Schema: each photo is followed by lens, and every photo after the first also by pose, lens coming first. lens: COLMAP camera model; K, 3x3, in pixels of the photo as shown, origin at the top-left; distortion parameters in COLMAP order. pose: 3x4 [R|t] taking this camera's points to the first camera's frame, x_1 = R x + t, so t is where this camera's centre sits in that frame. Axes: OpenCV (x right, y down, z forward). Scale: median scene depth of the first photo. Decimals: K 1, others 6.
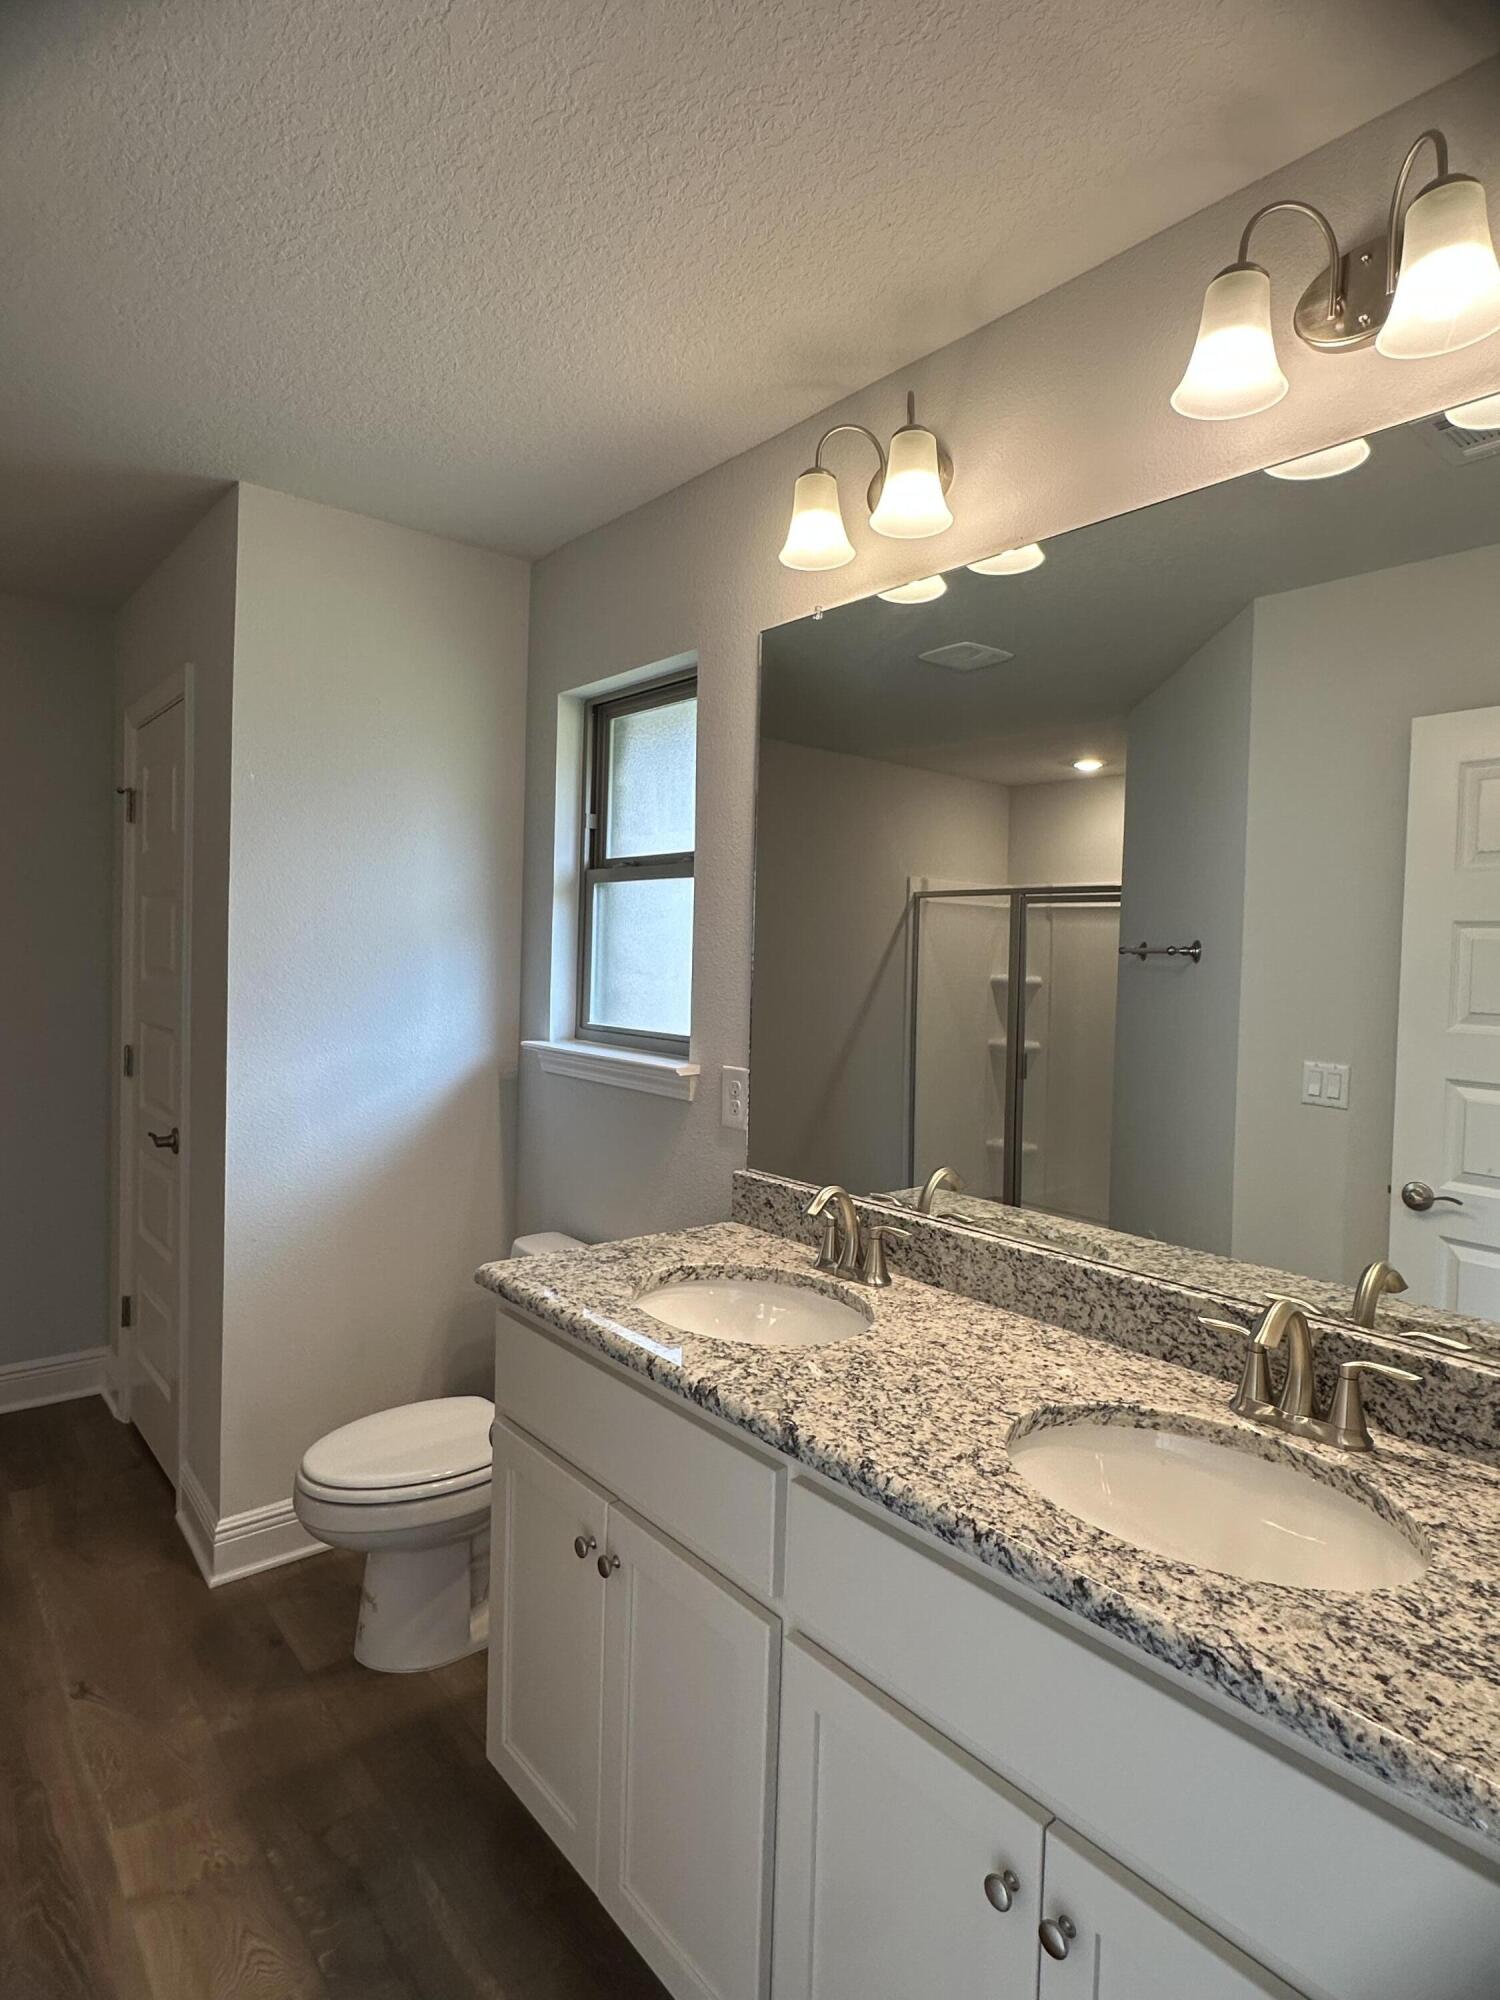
lens RADIAL K [[1093.2, 0, 755.1], [0, 1093.2, 991.6], [0, 0, 1]] dist [0.015340, 0.000590]
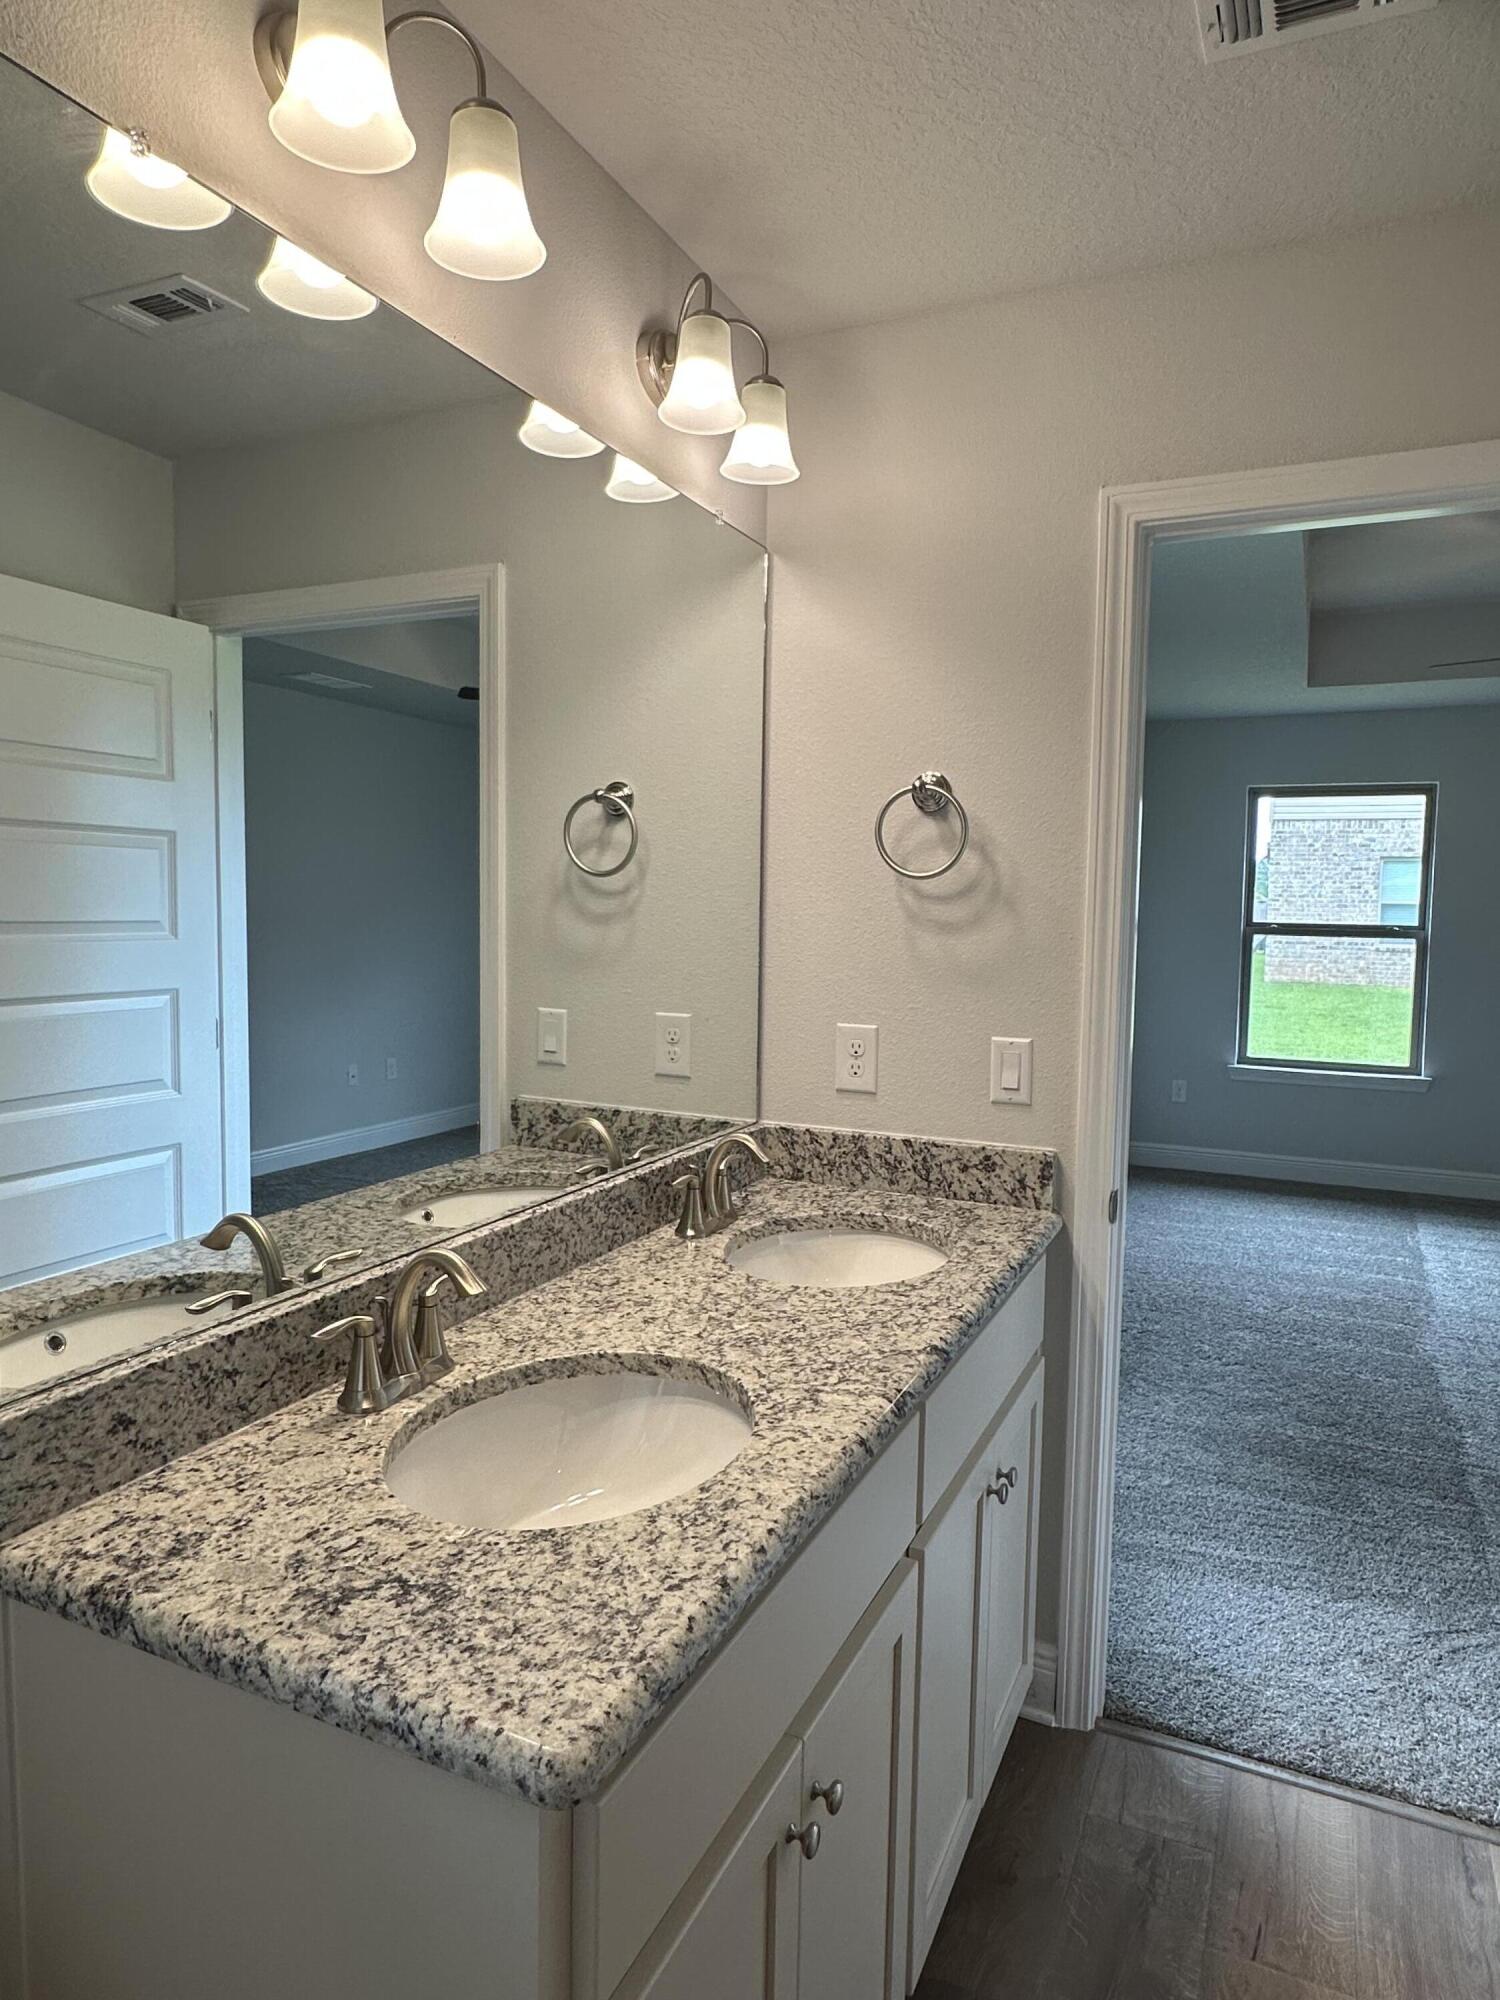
lens RADIAL K [[1229.3, 0, 749.8], [0, 1229.3, 1004.1], [0, 0, 1]] dist [0.010746, 0.001238]
pose [[-0.425313, -0.108207, 0.898555, -0.783353], [-0.001919, 0.992933, 0.118663, -0.057890], [-0.905044, 0.048745, -0.422514, 1.408880]]
